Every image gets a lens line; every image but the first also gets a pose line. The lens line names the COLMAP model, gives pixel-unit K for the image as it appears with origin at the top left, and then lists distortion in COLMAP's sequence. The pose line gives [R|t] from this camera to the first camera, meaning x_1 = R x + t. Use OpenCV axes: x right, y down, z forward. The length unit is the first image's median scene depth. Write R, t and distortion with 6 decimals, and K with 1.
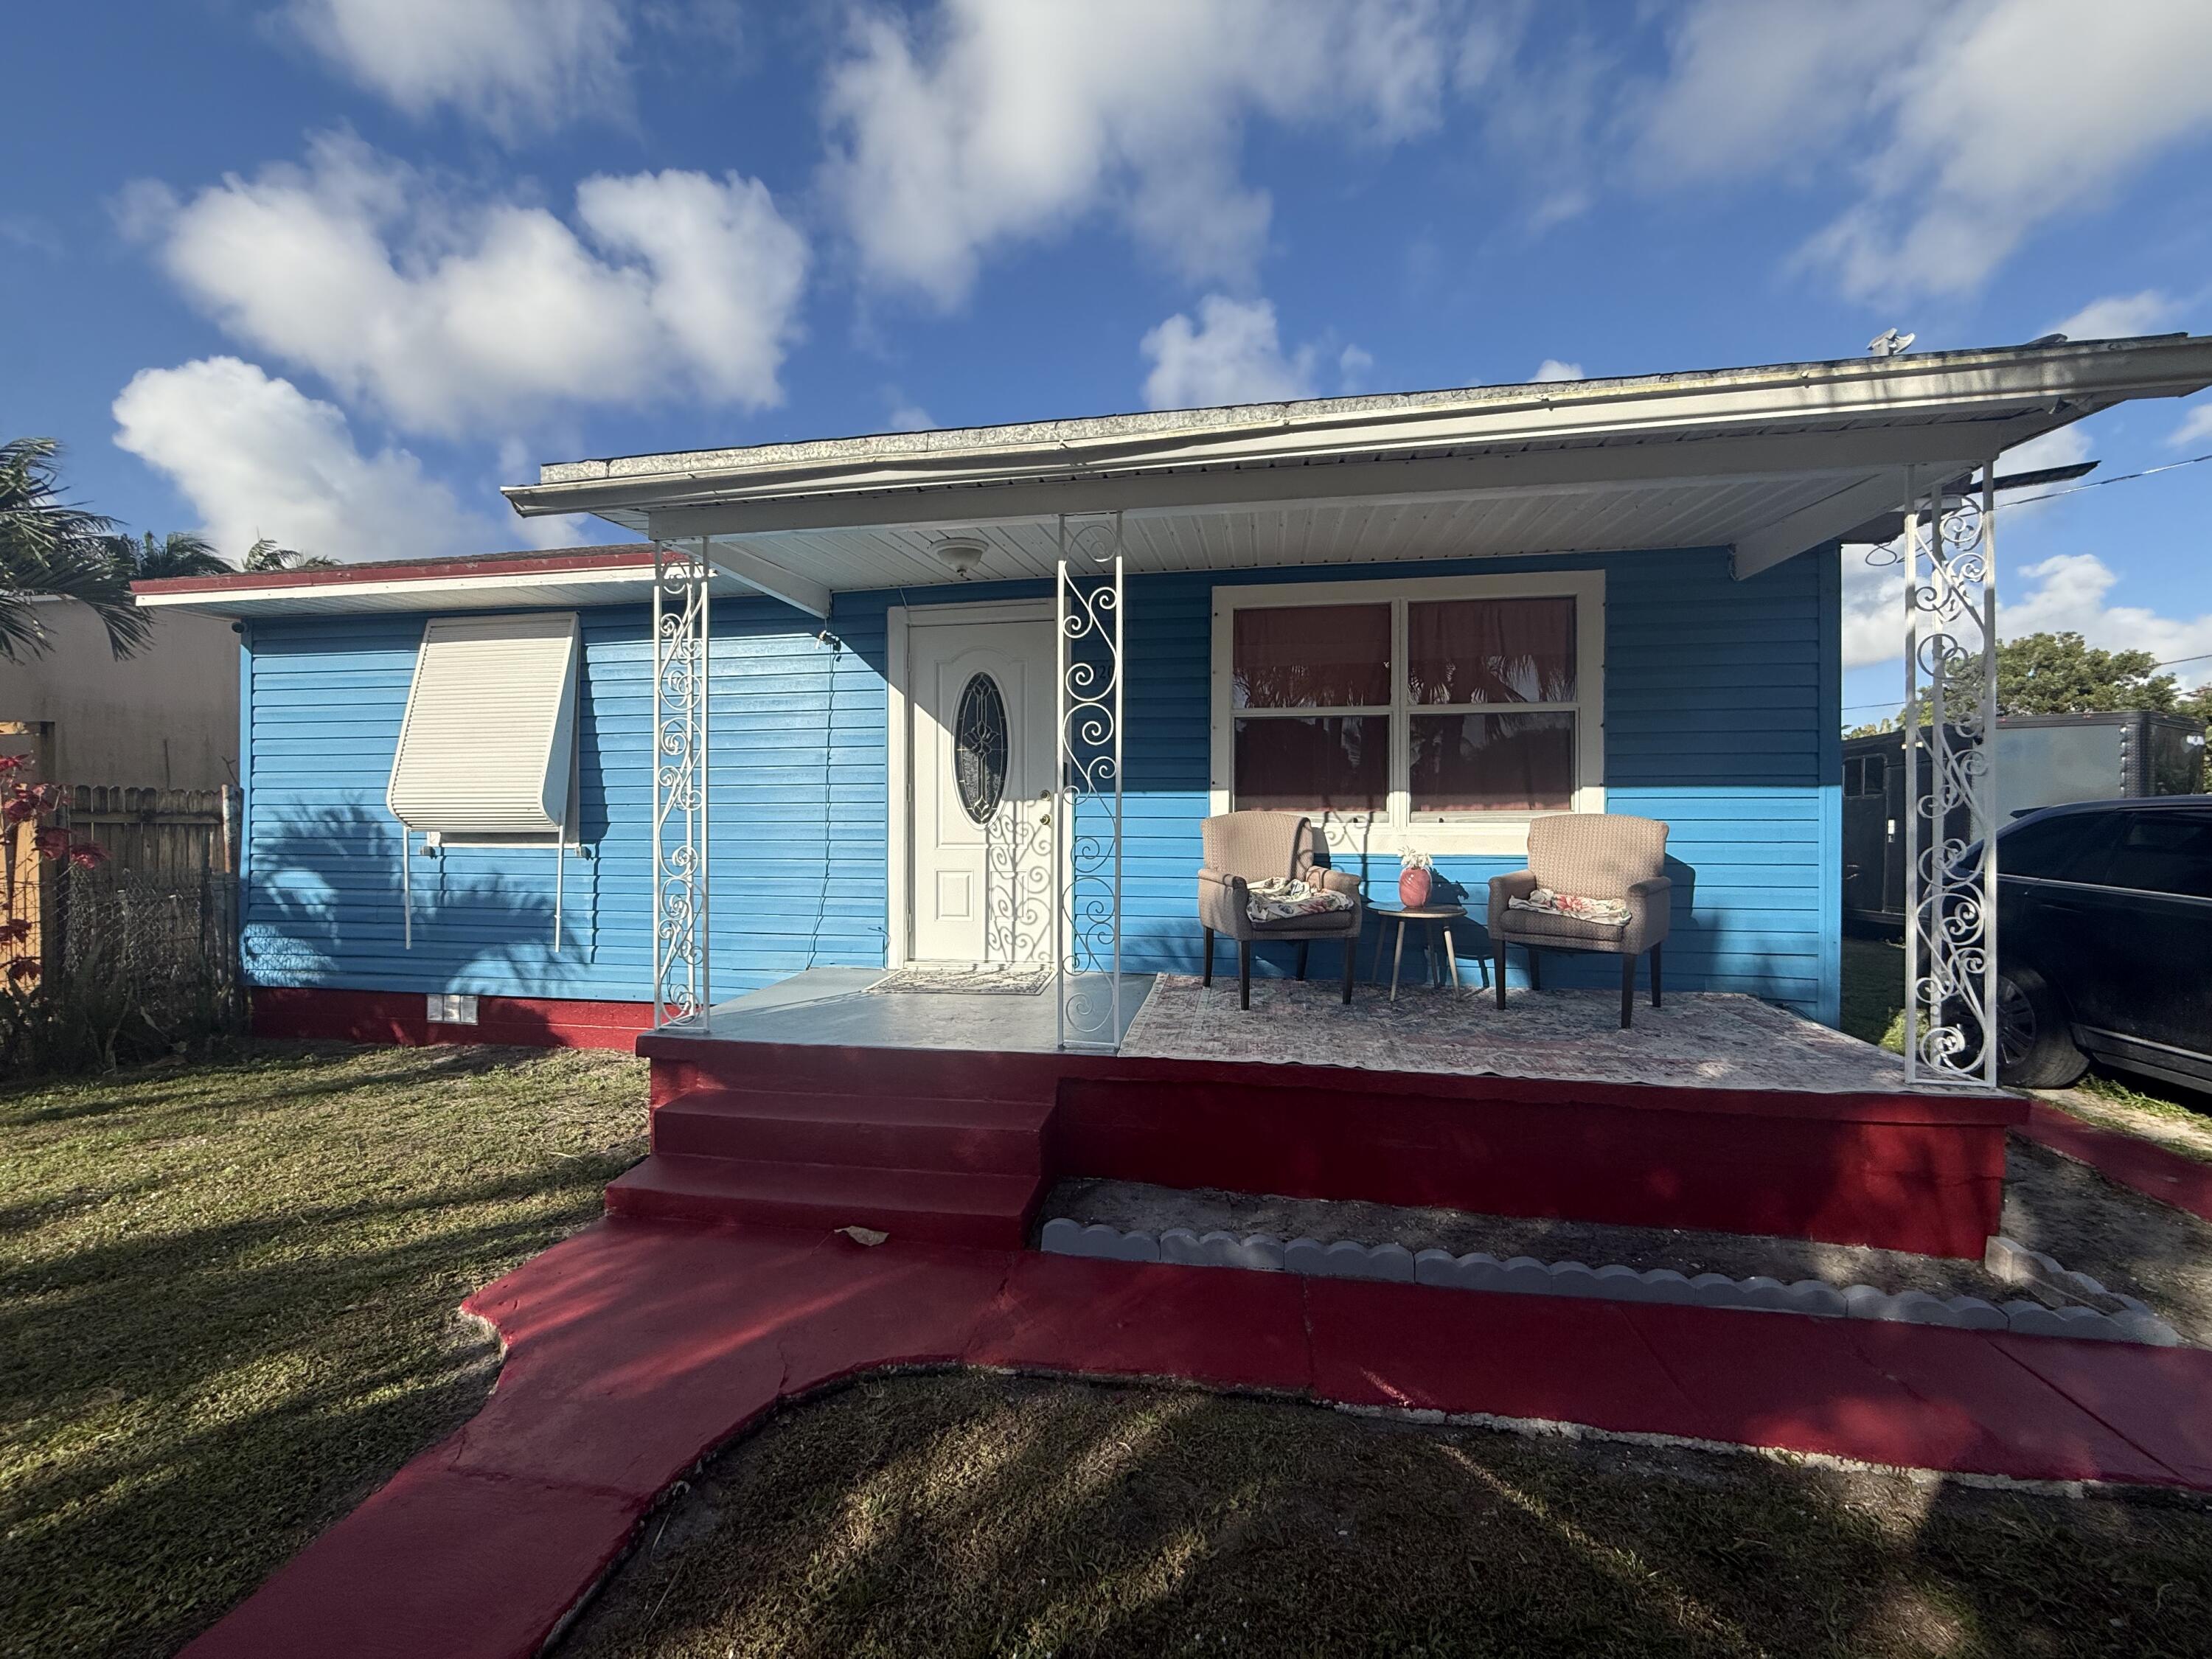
lens RADIAL K [[875.4, 0, 1106.8], [0, 875.4, 824.9], [0, 0, 1]] dist [0.005273, -0.000556]
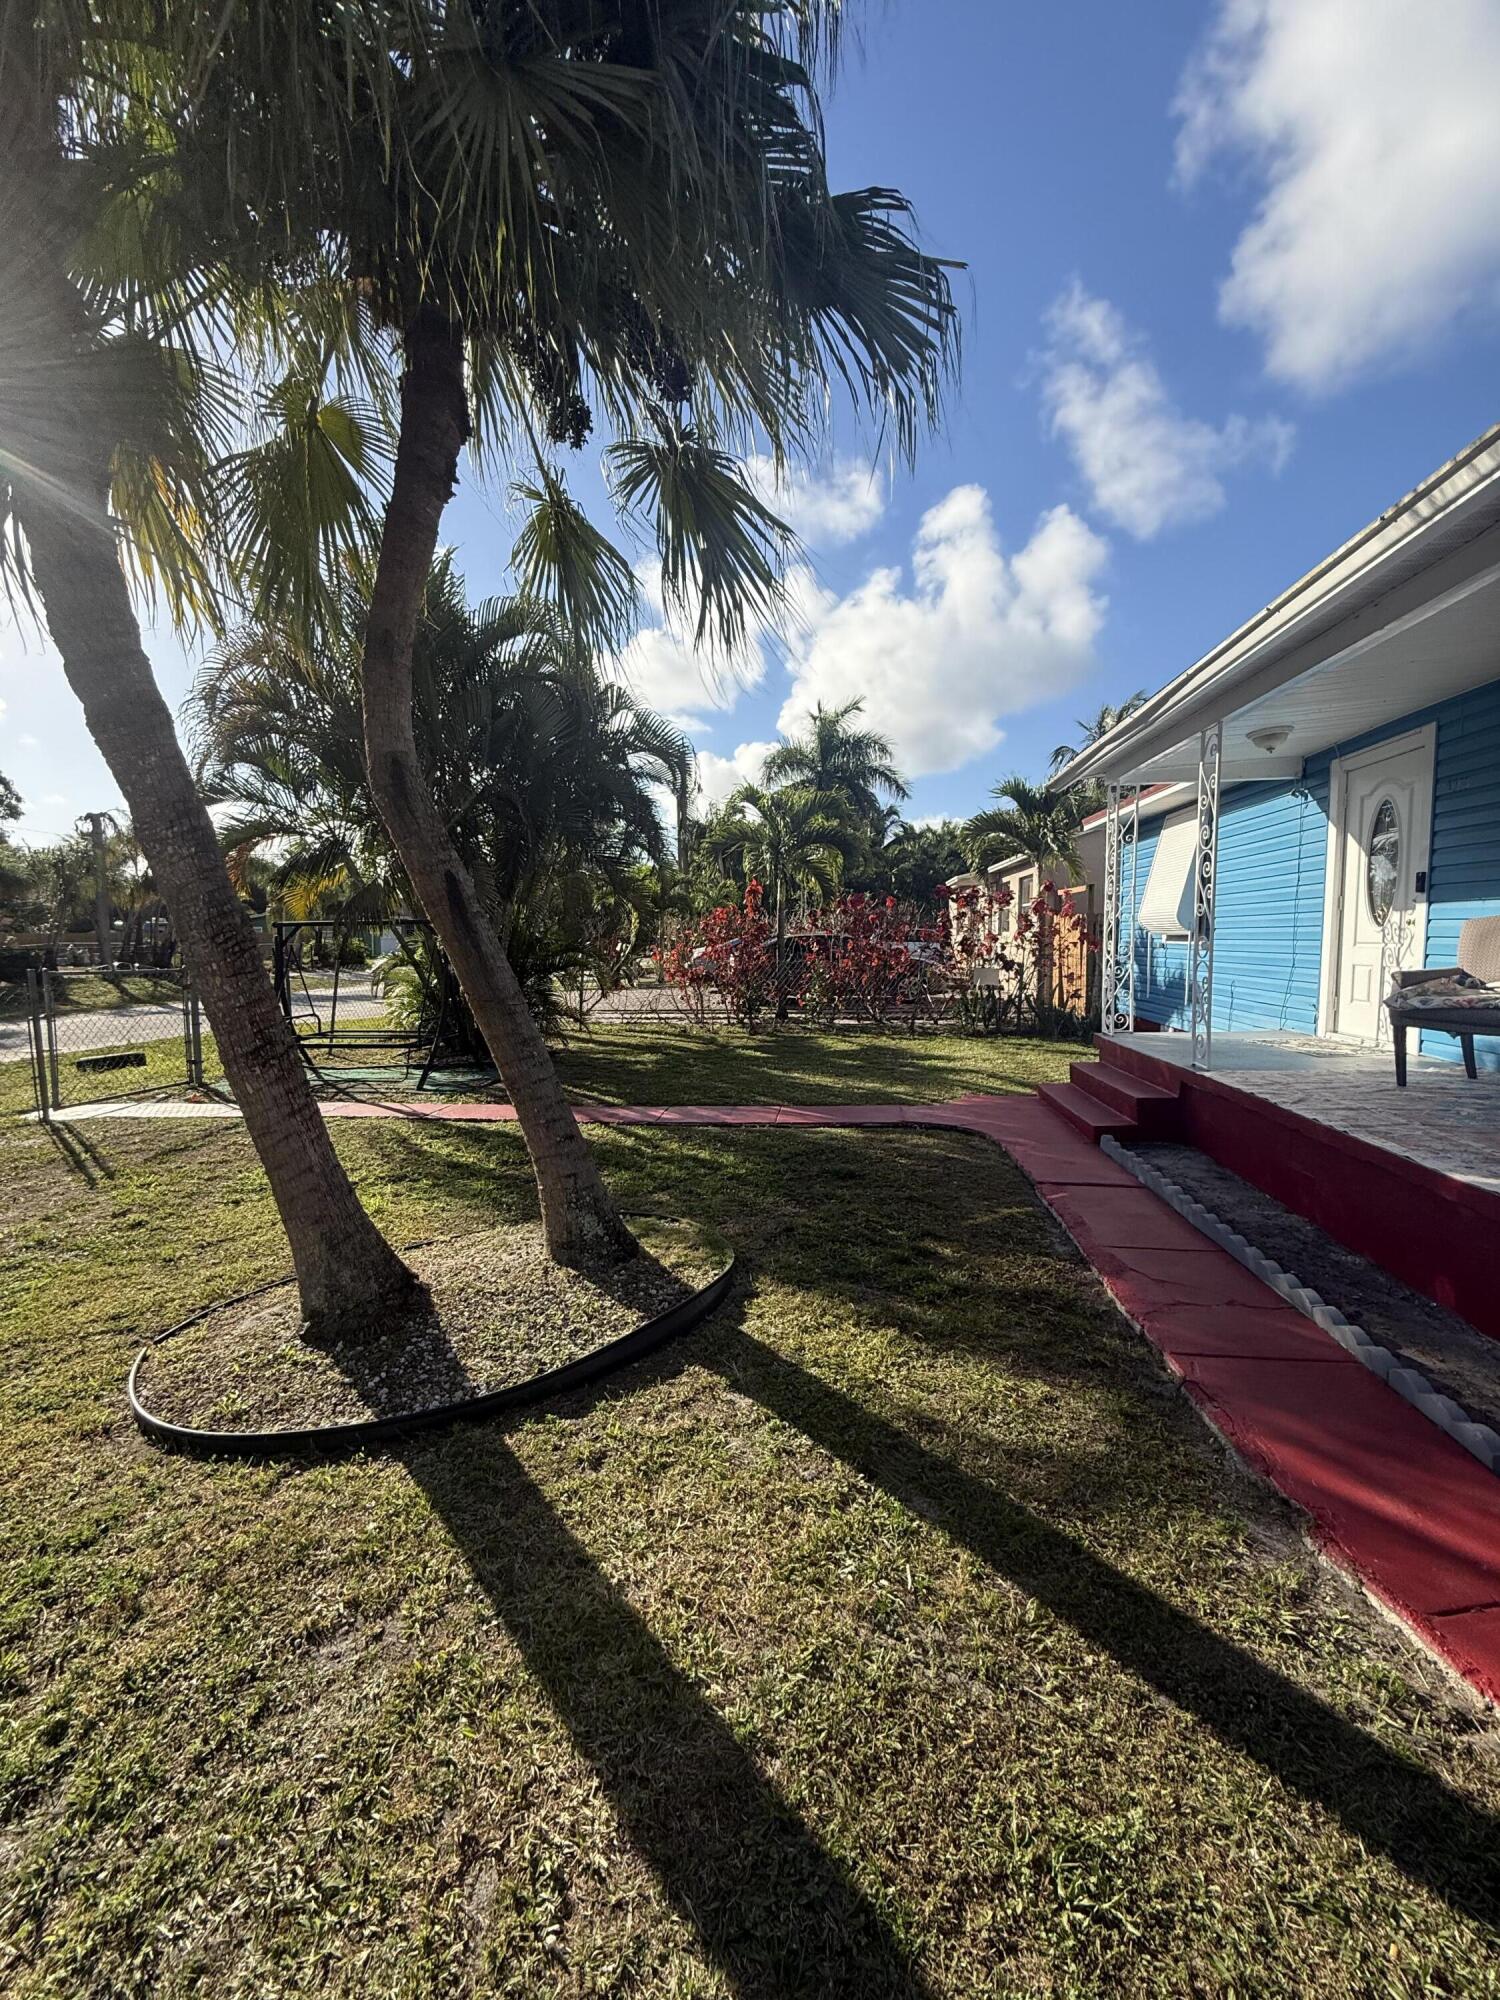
lens RADIAL K [[791.5, 0, 751.5], [0, 791.5, 1001.4], [0, 0, 1]] dist [0.005273, -0.000556]
pose [[0.048346, 0.080676, -0.995567, 0.914443], [0.010552, 0.996636, 0.081275, 0.003011], [0.998775, -0.014435, 0.047332, 0.075901]]
